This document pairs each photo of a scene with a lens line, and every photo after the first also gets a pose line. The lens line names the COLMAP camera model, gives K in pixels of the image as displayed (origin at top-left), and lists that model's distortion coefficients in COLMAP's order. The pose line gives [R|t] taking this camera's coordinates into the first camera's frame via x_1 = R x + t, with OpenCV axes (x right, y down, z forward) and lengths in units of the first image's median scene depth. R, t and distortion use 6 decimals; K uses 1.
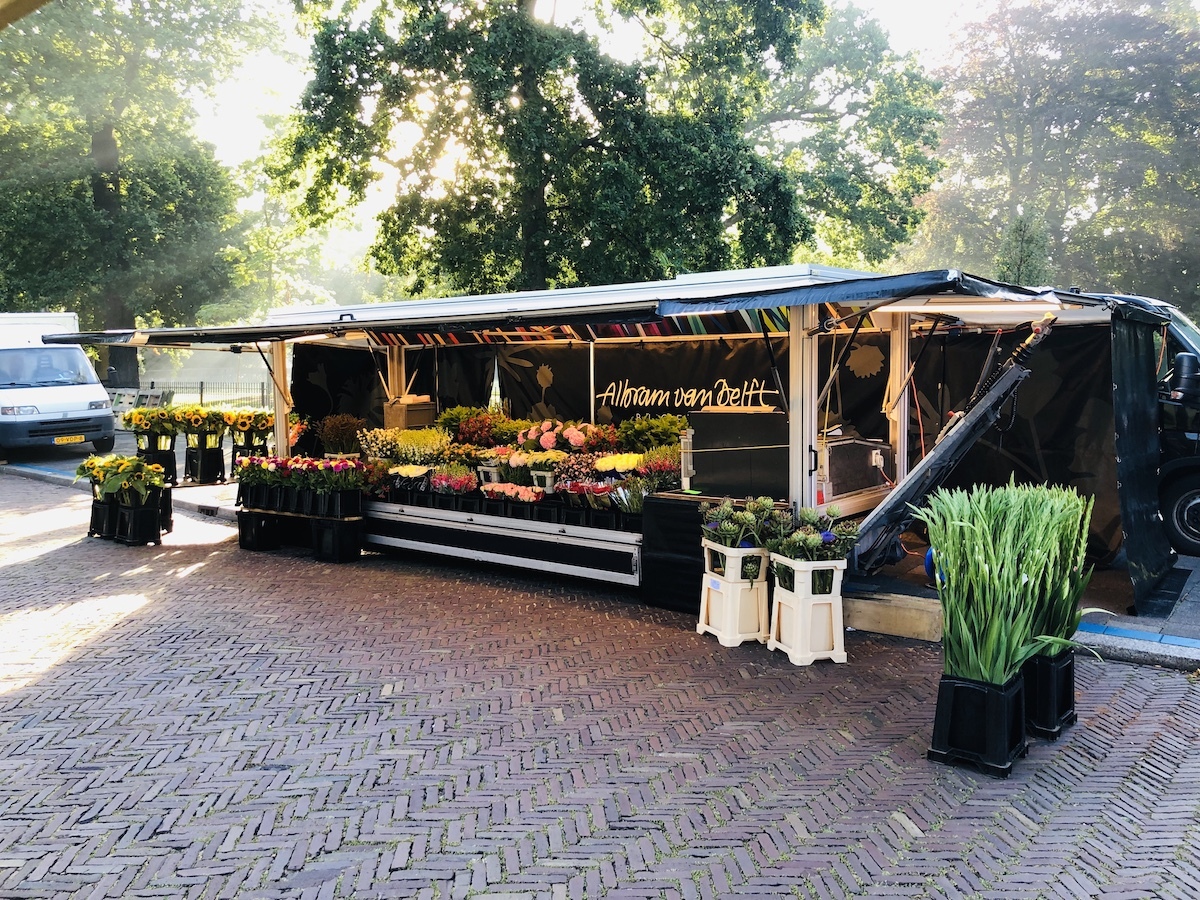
lens RADIAL K [[1002.2, 0, 631.5], [0, 1002.2, 443.6], [0, 0, 1]] dist [0.059573, -0.082538]
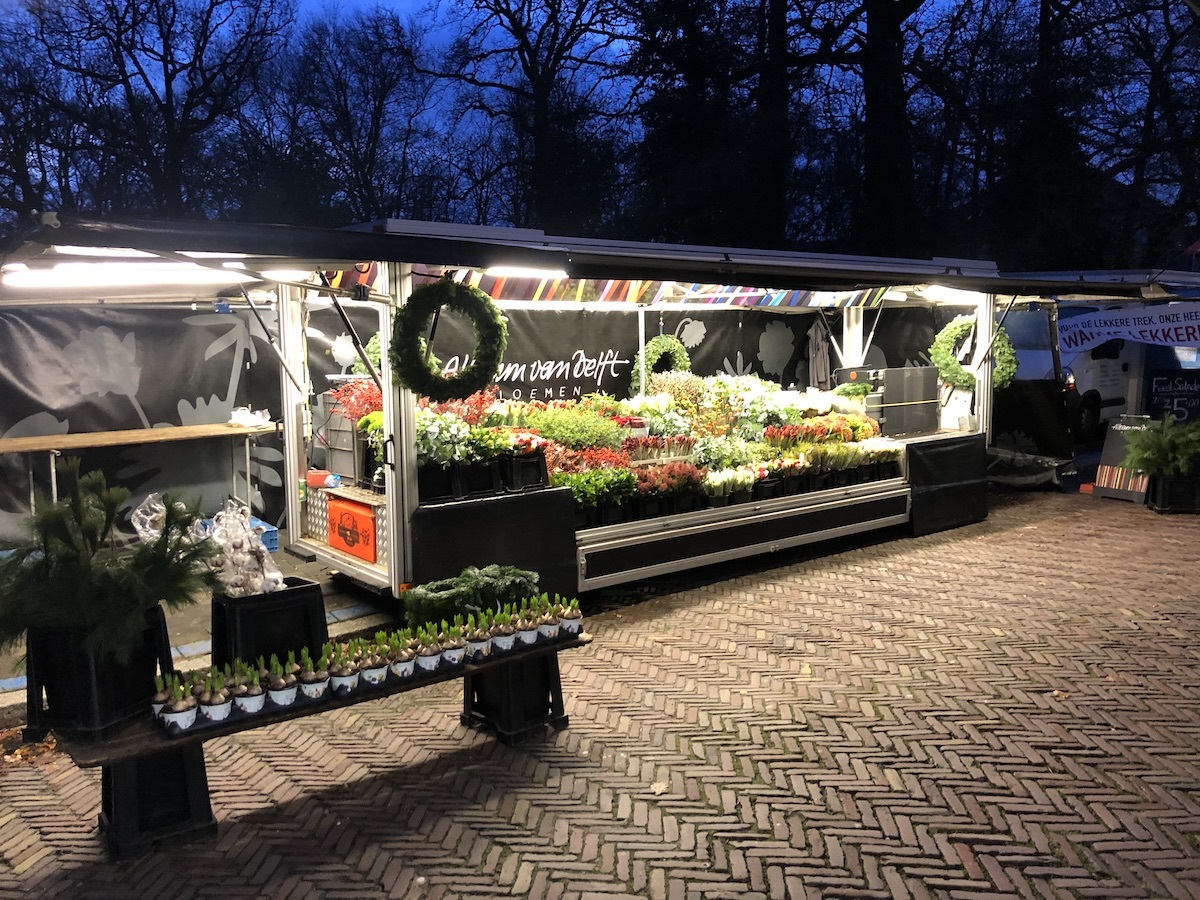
lens RADIAL K [[1002.2, 0, 604.5], [0, 1002.2, 454.5], [0, 0, 1]] dist [0.059573, -0.082538]
pose [[0.192341, -0.107822, 0.975387, -0.858080], [0.079312, 0.992402, 0.094063, -0.053001], [-0.978118, 0.059268, 0.199431, 0.784726]]
